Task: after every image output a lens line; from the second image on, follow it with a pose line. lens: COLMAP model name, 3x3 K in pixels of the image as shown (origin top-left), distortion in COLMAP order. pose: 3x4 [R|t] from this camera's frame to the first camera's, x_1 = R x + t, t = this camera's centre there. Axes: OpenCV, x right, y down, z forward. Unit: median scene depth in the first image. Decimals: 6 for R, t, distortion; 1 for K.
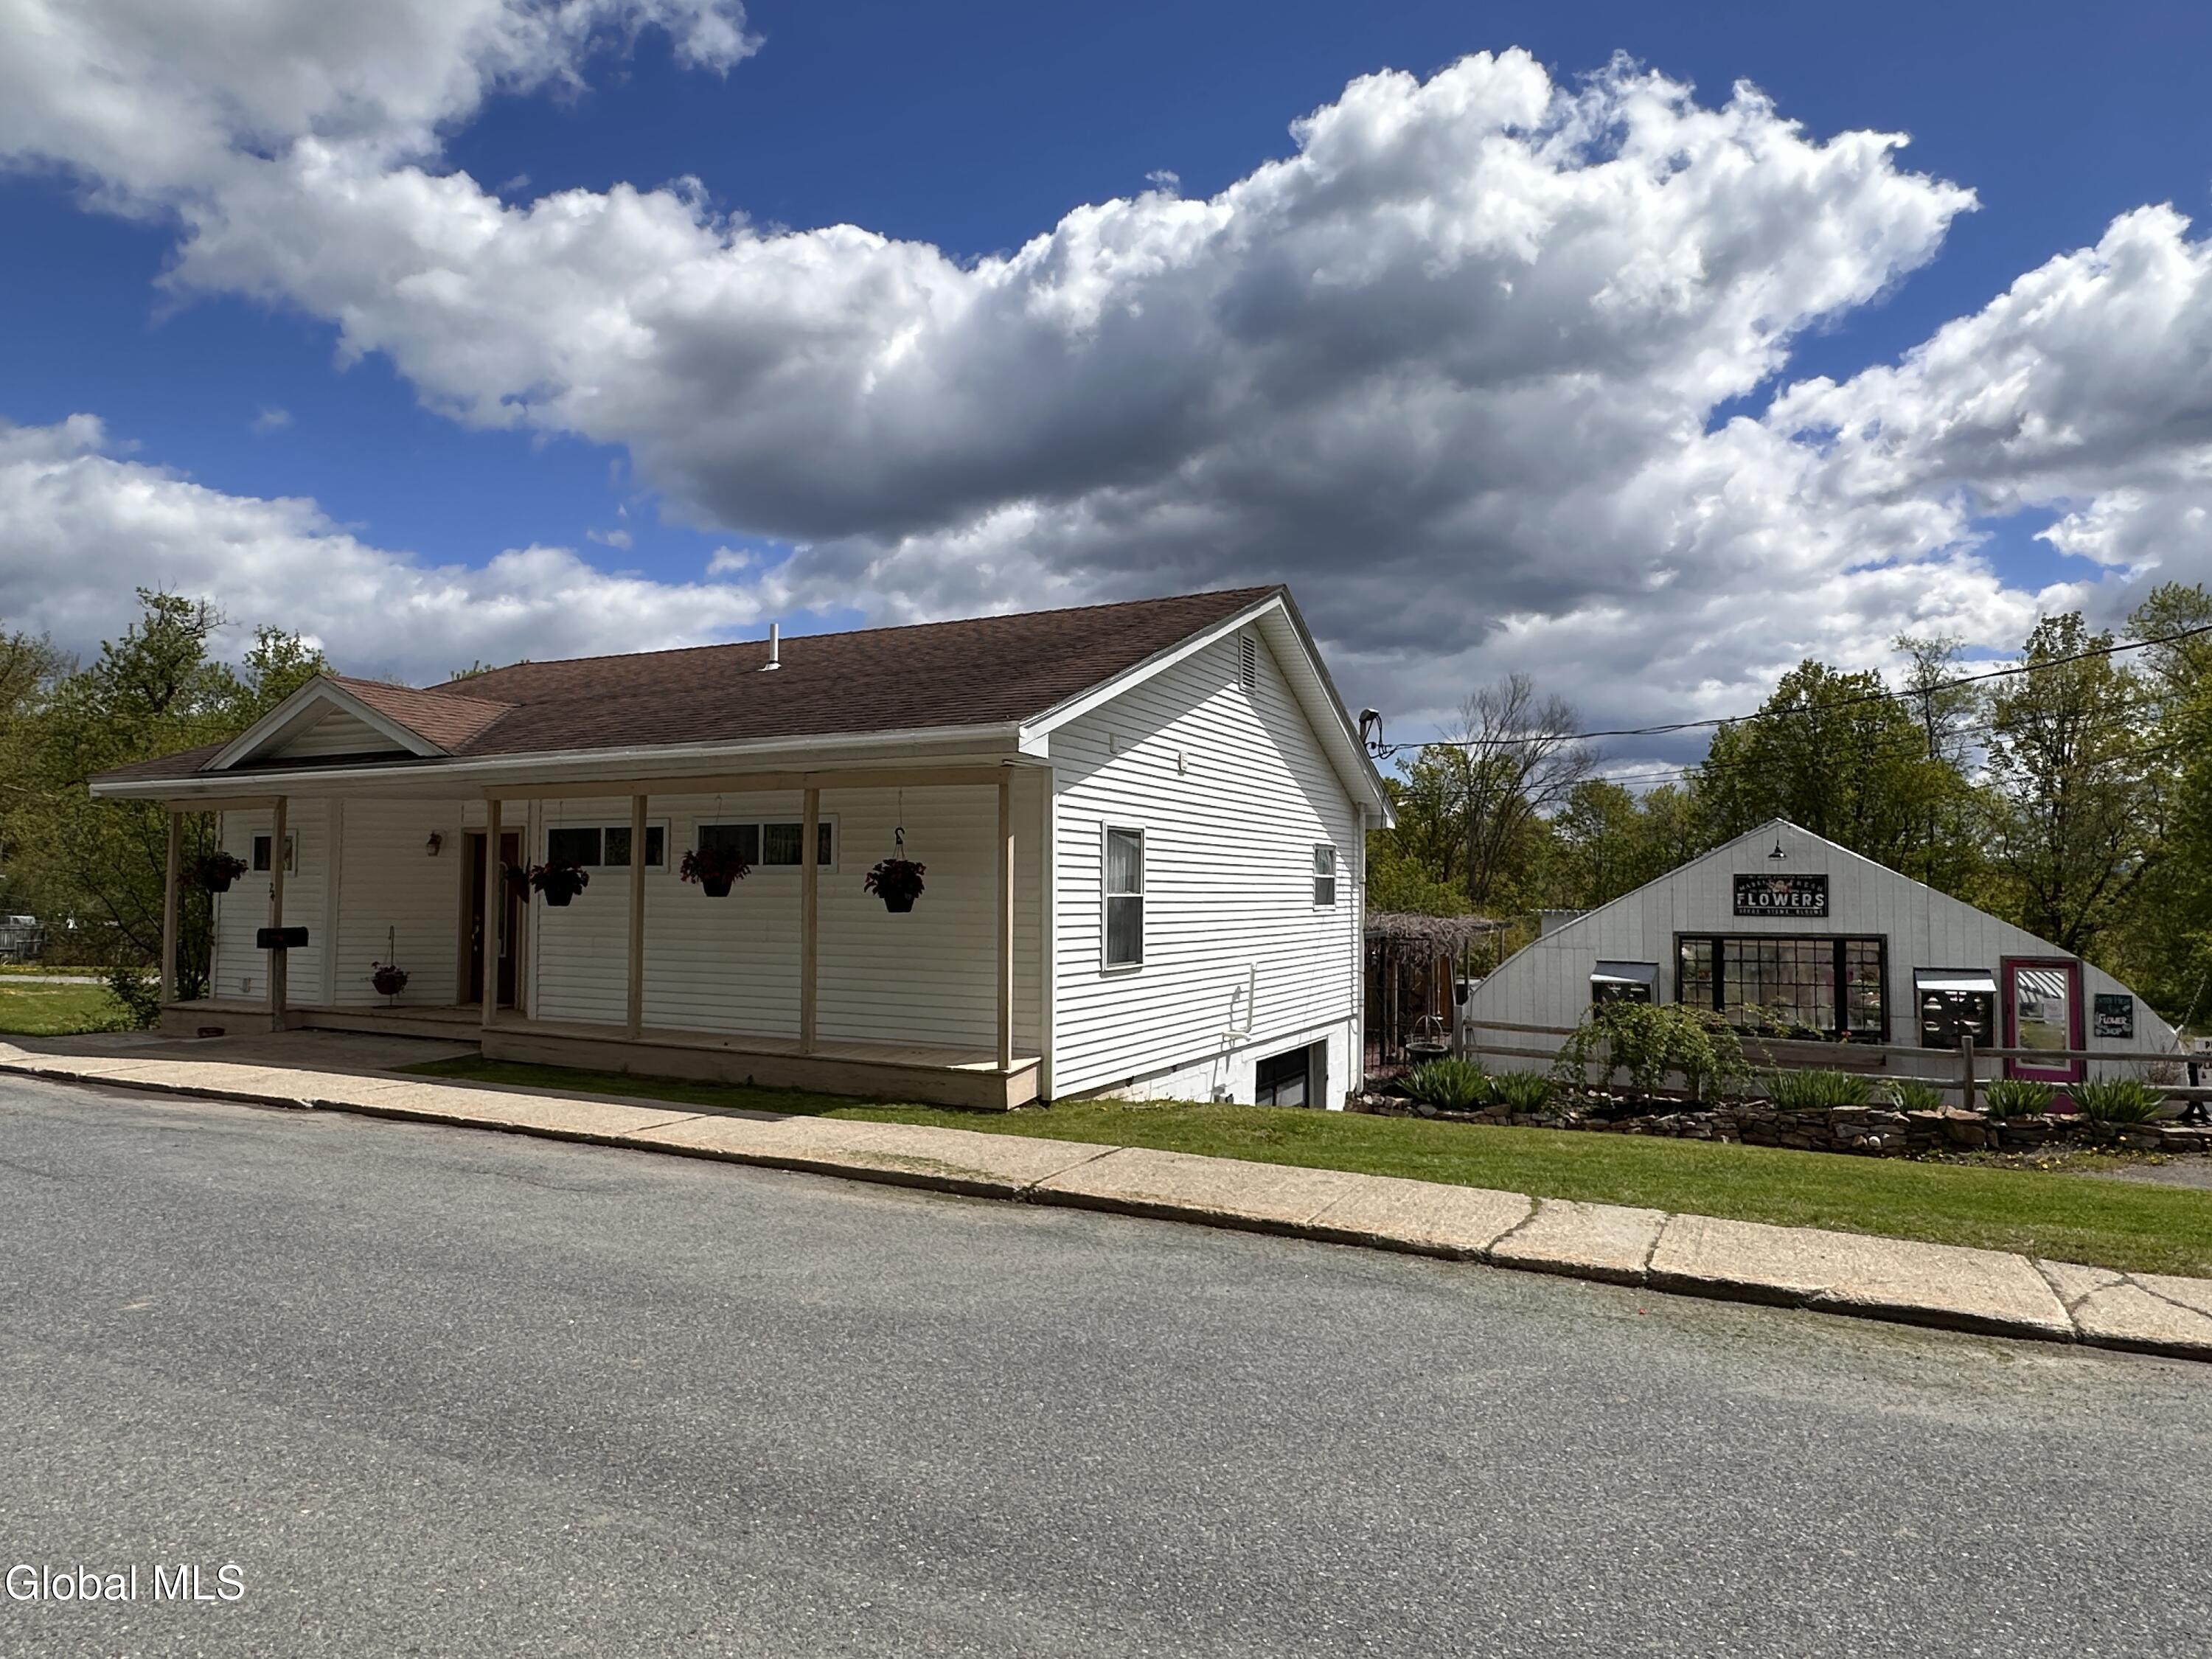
lens RADIAL K [[1349.8, 0, 1089.8], [0, 1349.8, 839.1], [0, 0, 1]] dist [-0.005350, 0.000631]
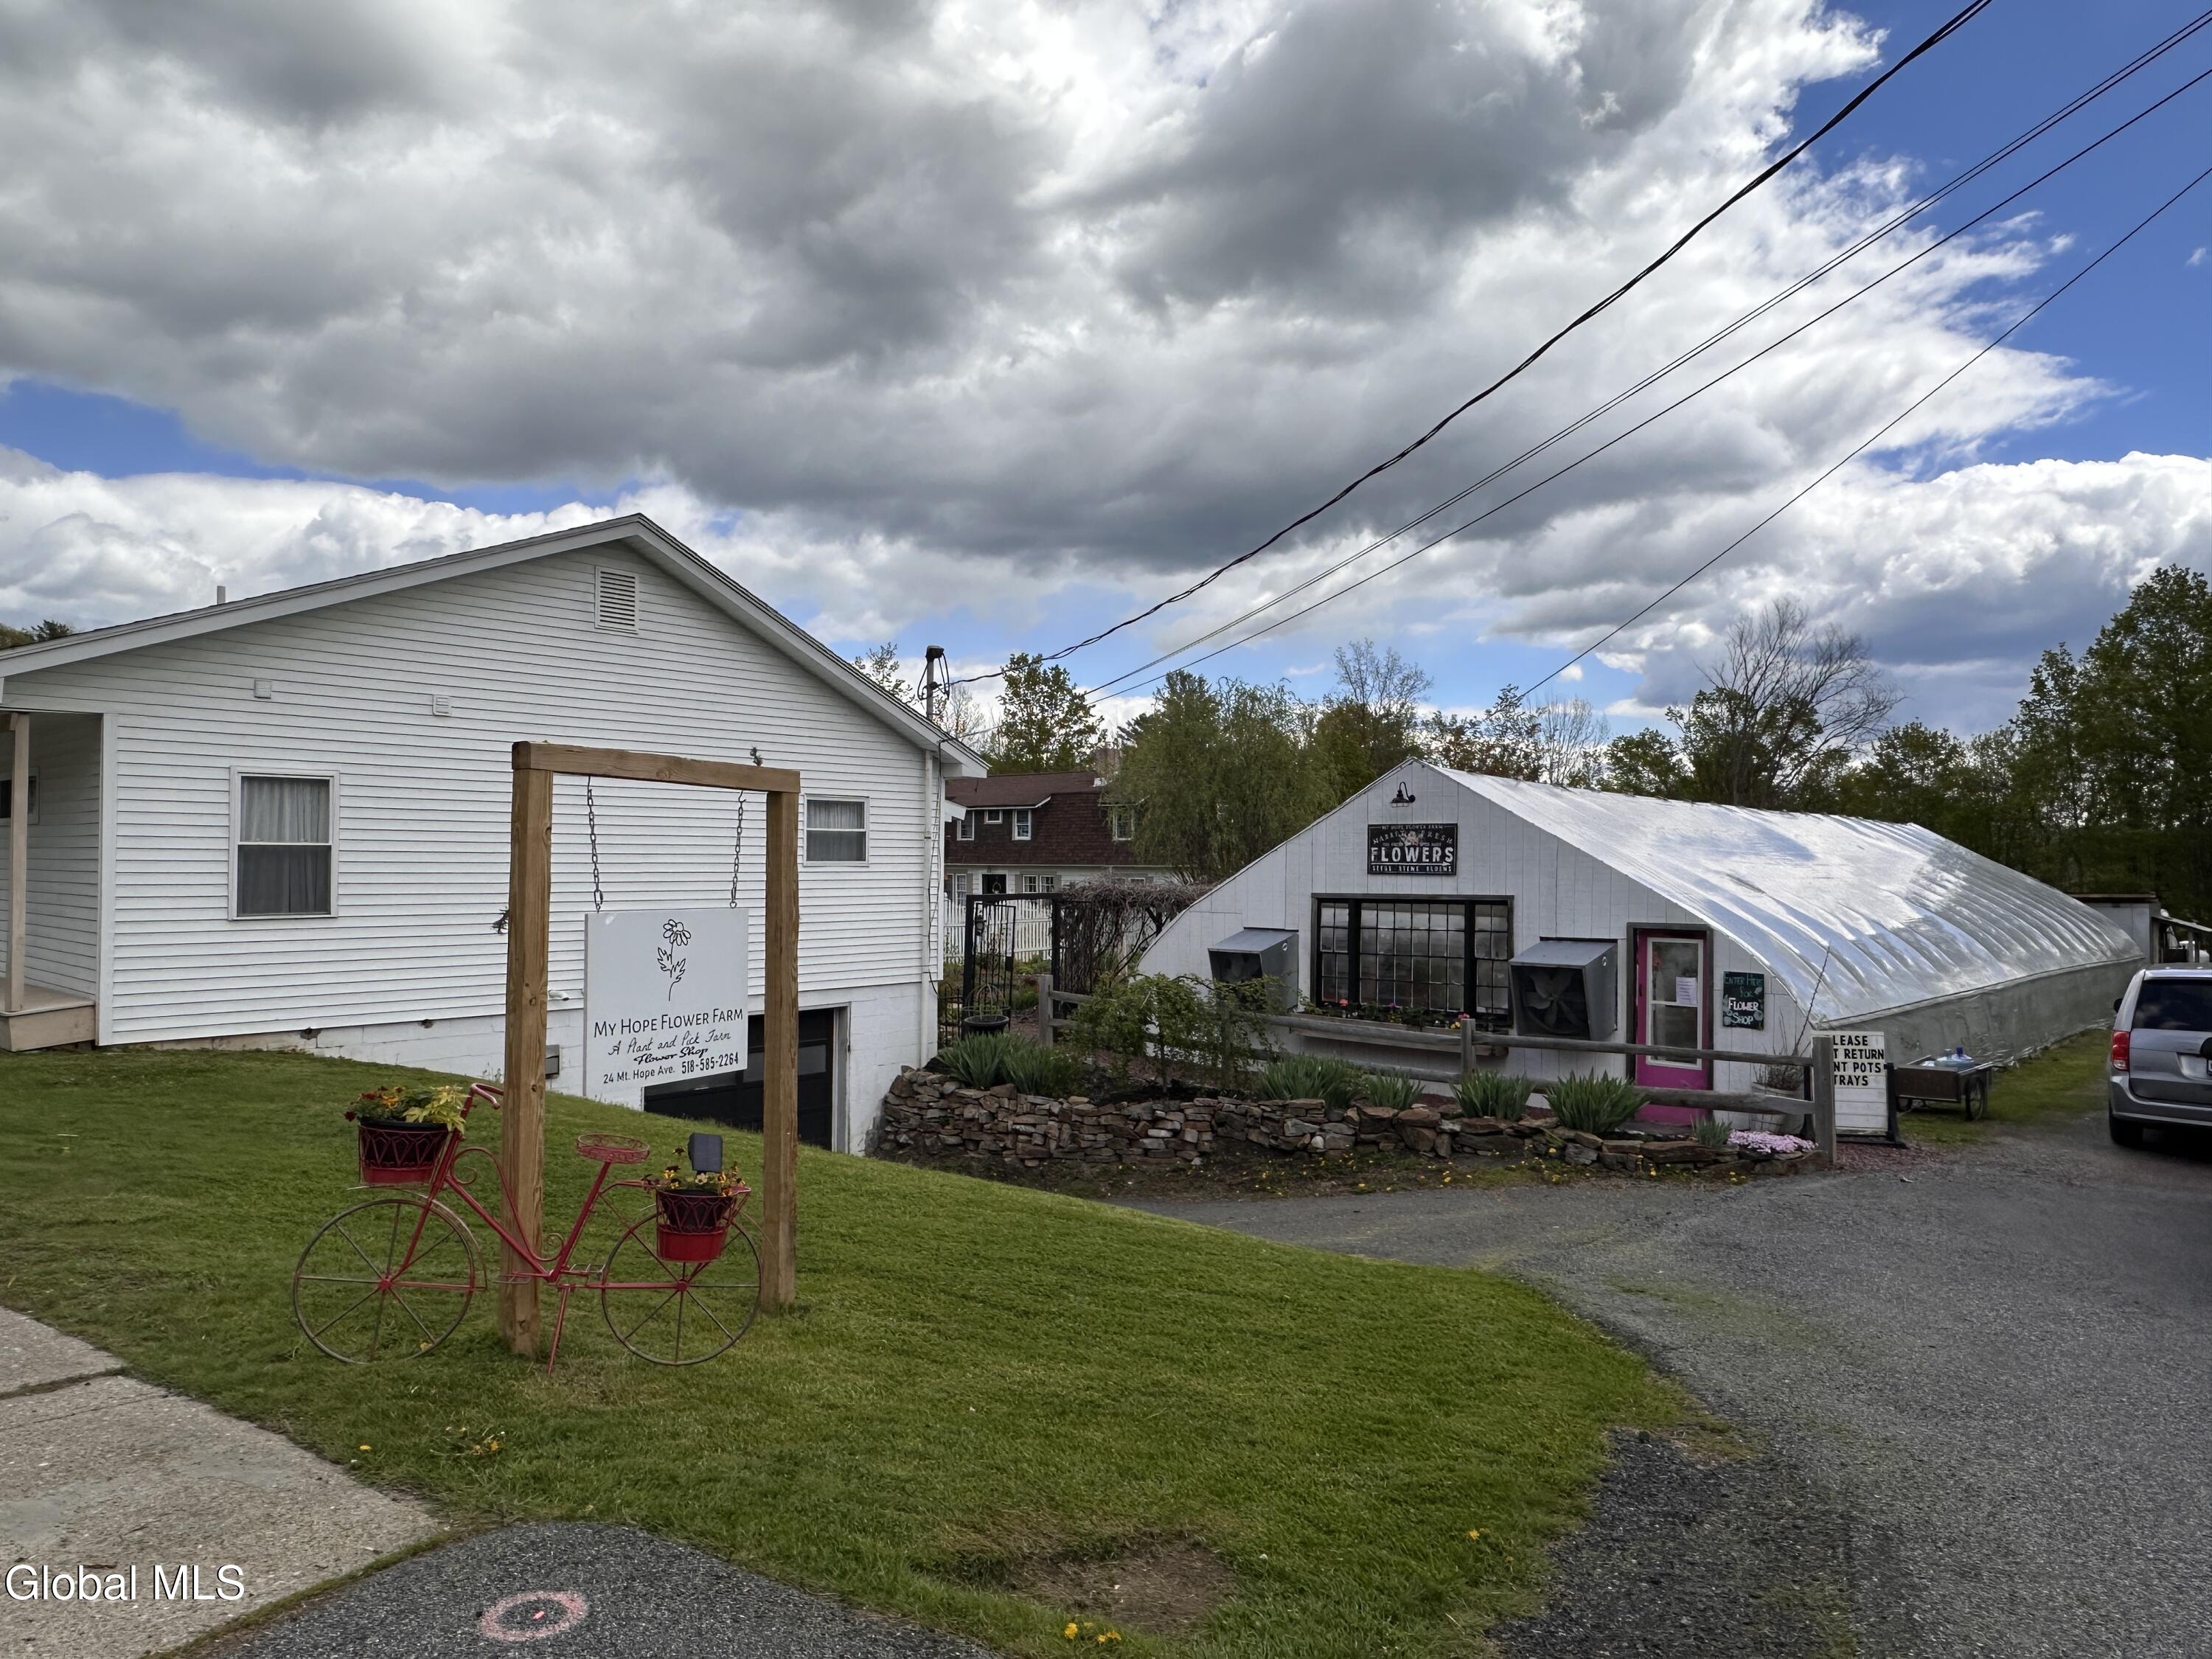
lens RADIAL K [[1449.0, 0, 1101.7], [0, 1449.0, 832.1], [0, 0, 1]] dist [-0.006137, 0.004086]
pose [[0.964985, -0.008792, -0.262156, 0.575359], [0.012219, 0.999860, 0.011443, 0.019085], [0.262019, -0.014246, 0.964958, 0.094765]]
